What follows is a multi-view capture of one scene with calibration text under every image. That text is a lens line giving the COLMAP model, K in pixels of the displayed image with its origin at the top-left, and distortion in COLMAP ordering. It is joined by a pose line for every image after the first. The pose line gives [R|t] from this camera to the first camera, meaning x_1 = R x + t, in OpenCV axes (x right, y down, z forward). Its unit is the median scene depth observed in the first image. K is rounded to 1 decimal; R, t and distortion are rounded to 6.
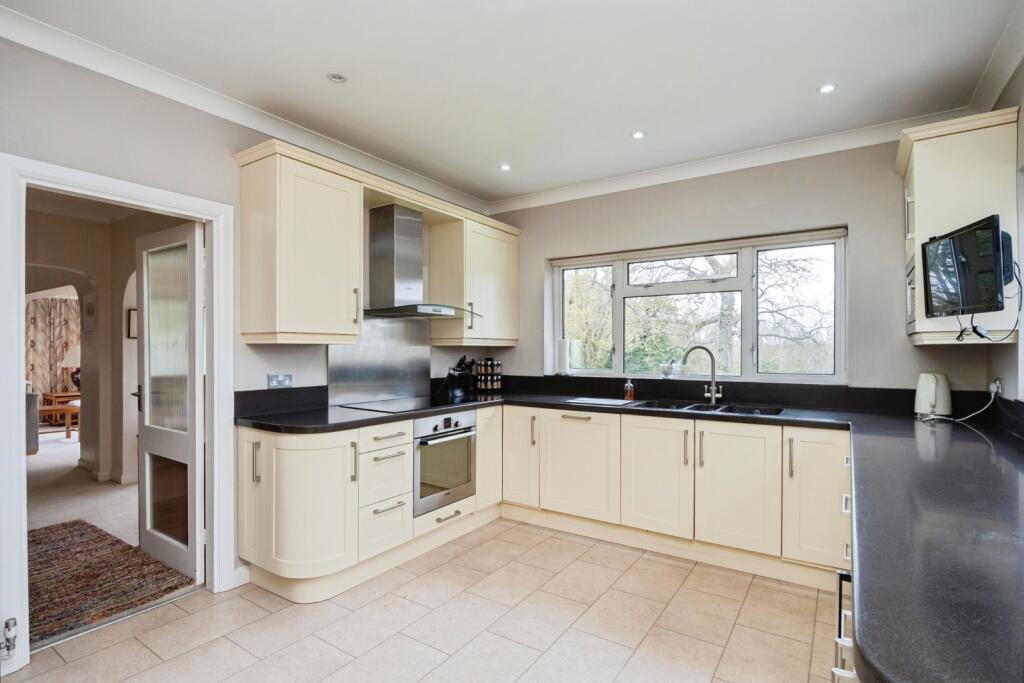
lens RADIAL K [[503.8, 0, 511.7], [0, 503.8, 354.4], [0, 0, 1]] dist [-0.001760, -0.000943]
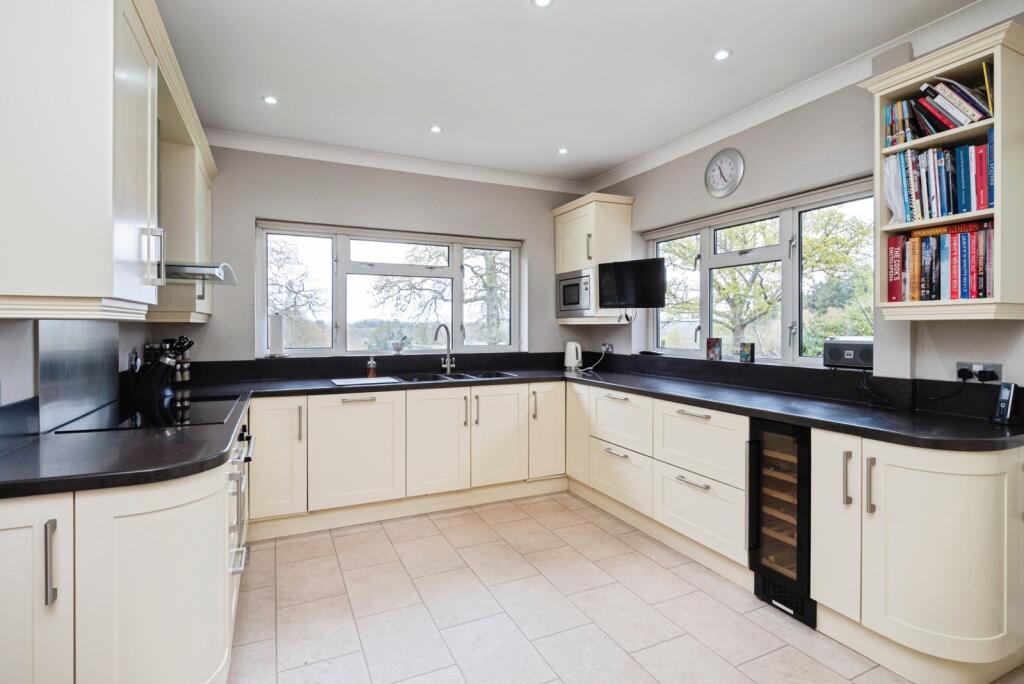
lens RADIAL K [[495.1, 0, 511.7], [0, 495.1, 330.8], [0, 0, 1]] dist [-0.001537, -0.000720]
pose [[0.514129, -0.008157, 0.857674, -0.520822], [0.008294, 0.999955, 0.004539, -0.005120], [-0.857673, 0.004780, 0.514173, 0.283127]]
